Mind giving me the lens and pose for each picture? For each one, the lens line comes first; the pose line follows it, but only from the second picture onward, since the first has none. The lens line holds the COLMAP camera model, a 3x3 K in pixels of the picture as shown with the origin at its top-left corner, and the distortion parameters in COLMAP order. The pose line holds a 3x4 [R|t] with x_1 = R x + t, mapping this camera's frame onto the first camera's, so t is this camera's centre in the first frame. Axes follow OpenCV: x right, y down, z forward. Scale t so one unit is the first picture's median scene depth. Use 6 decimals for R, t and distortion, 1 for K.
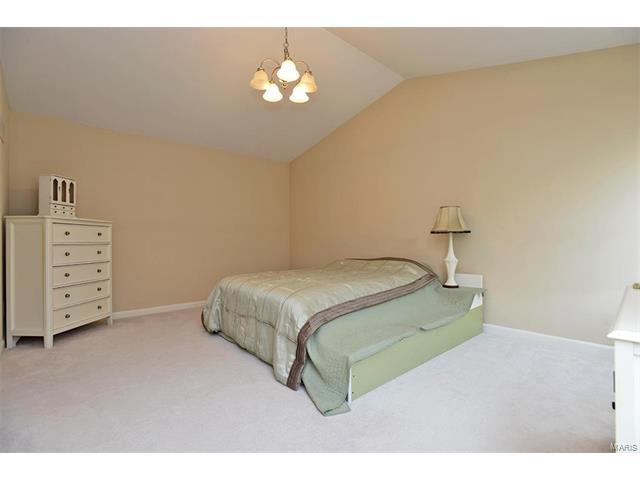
lens RADIAL K [[308.4, 0, 316.9], [0, 308.4, 242.4], [0, 0, 1]] dist [-0.028270, 0.006262]
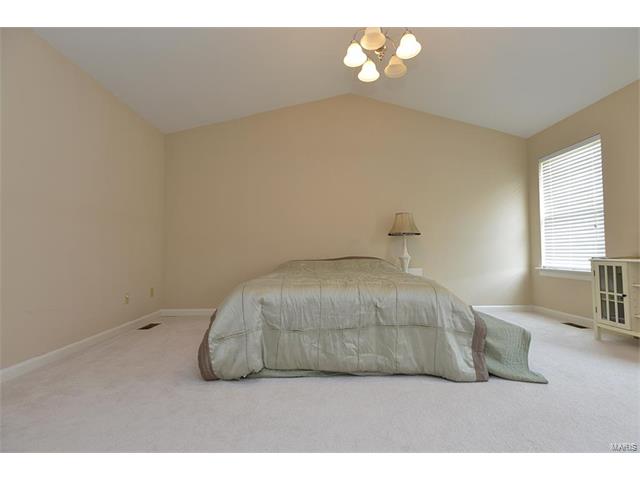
lens RADIAL K [[308.4, 0, 316.3], [0, 308.4, 239.3], [0, 0, 1]] dist [-0.028270, 0.006262]
pose [[0.653475, 0.037739, 0.756007, -0.818829], [-0.004252, 0.998924, -0.046190, 0.049923], [-0.756936, 0.026969, 0.652932, 0.519581]]
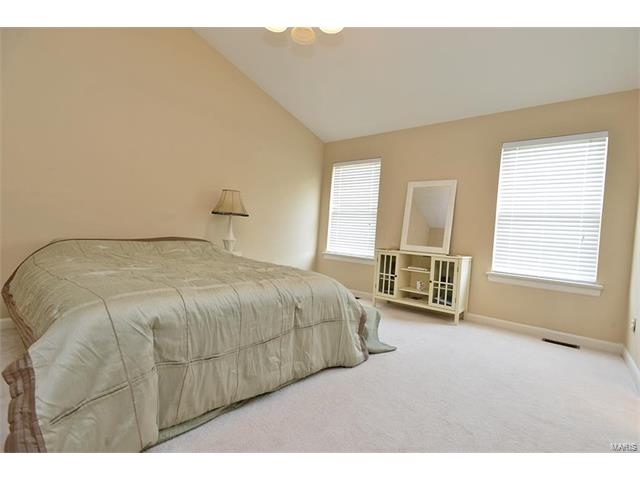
lens RADIAL K [[308.4, 0, 322.9], [0, 308.4, 241.3], [0, 0, 1]] dist [-0.028270, 0.006262]
pose [[-0.165110, -0.026375, 0.985922, -0.799430], [-0.073517, 0.997191, 0.014365, 0.025755], [-0.983531, -0.070110, -0.166585, 0.947130]]
